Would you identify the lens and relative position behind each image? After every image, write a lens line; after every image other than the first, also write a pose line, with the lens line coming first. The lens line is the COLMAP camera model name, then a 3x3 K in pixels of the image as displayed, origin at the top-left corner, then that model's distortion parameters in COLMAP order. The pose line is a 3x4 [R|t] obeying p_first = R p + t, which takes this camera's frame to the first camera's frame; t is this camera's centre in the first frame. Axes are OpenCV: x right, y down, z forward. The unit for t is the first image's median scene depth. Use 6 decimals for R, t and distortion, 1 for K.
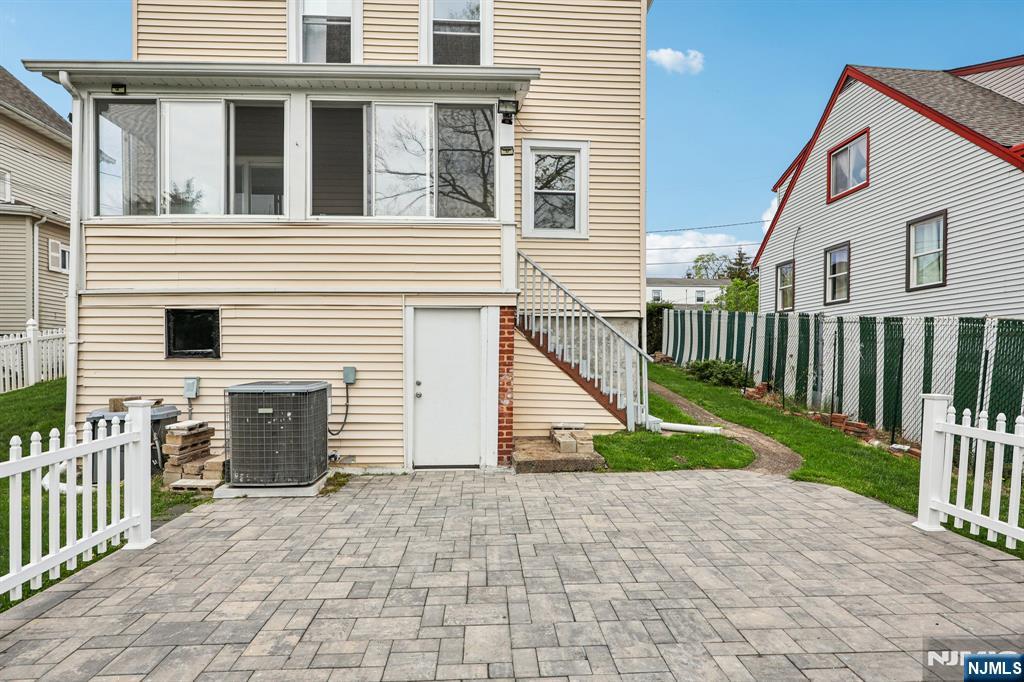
lens RADIAL K [[556.0, 0, 510.0], [0, 556.0, 344.5], [0, 0, 1]] dist [0.005496, -0.001008]
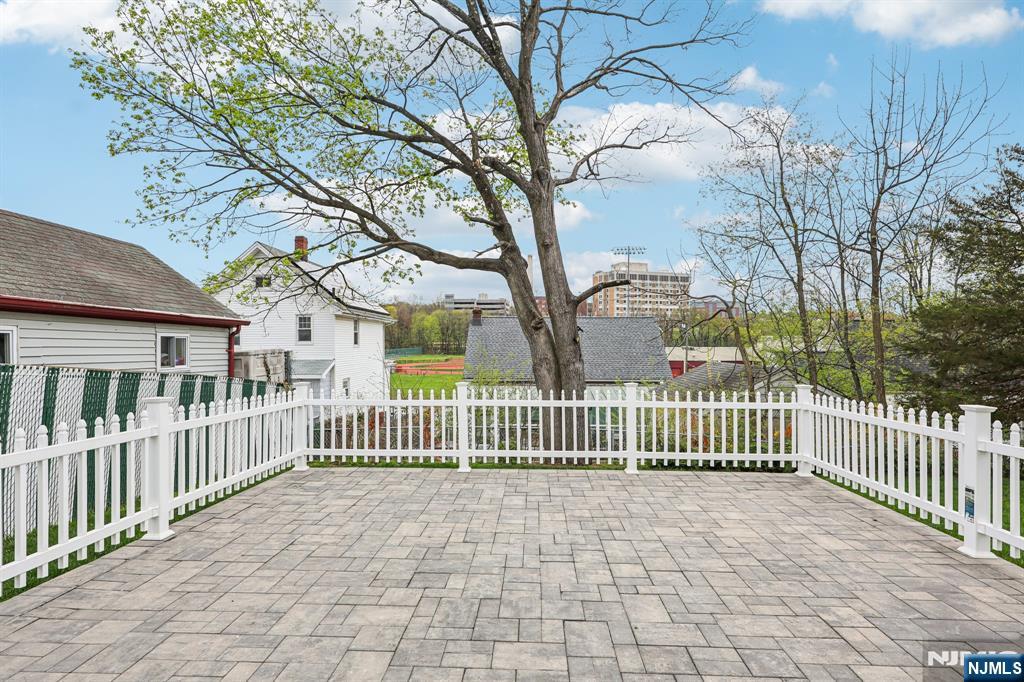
lens RADIAL K [[556.0, 0, 504.5], [0, 556.0, 337.7], [0, 0, 1]] dist [0.005496, -0.001008]
pose [[-0.994374, 0.000094, 0.105925, 0.108540], [-0.004183, 0.999184, -0.040163, 0.024165], [-0.105843, -0.040380, -0.993563, 1.890793]]
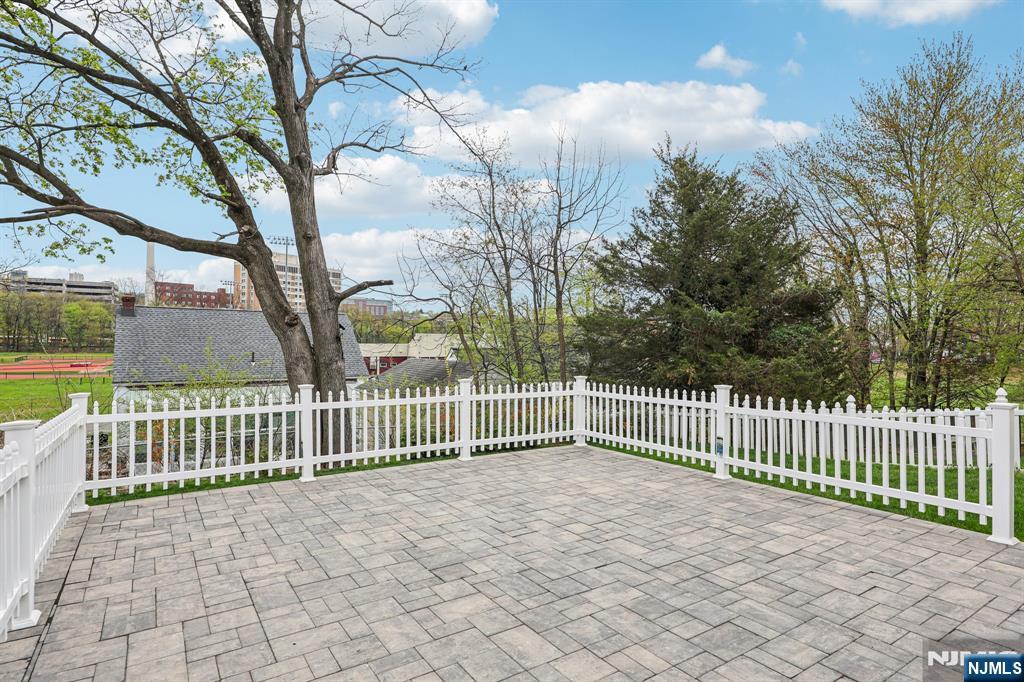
lens RADIAL K [[556.0, 0, 520.6], [0, 556.0, 333.2], [0, 0, 1]] dist [0.005496, -0.001008]
pose [[-0.854672, -0.016565, -0.518904, 0.863642], [0.005302, 0.999160, -0.040630, 0.011213], [0.519141, -0.037477, -0.853866, 1.872382]]
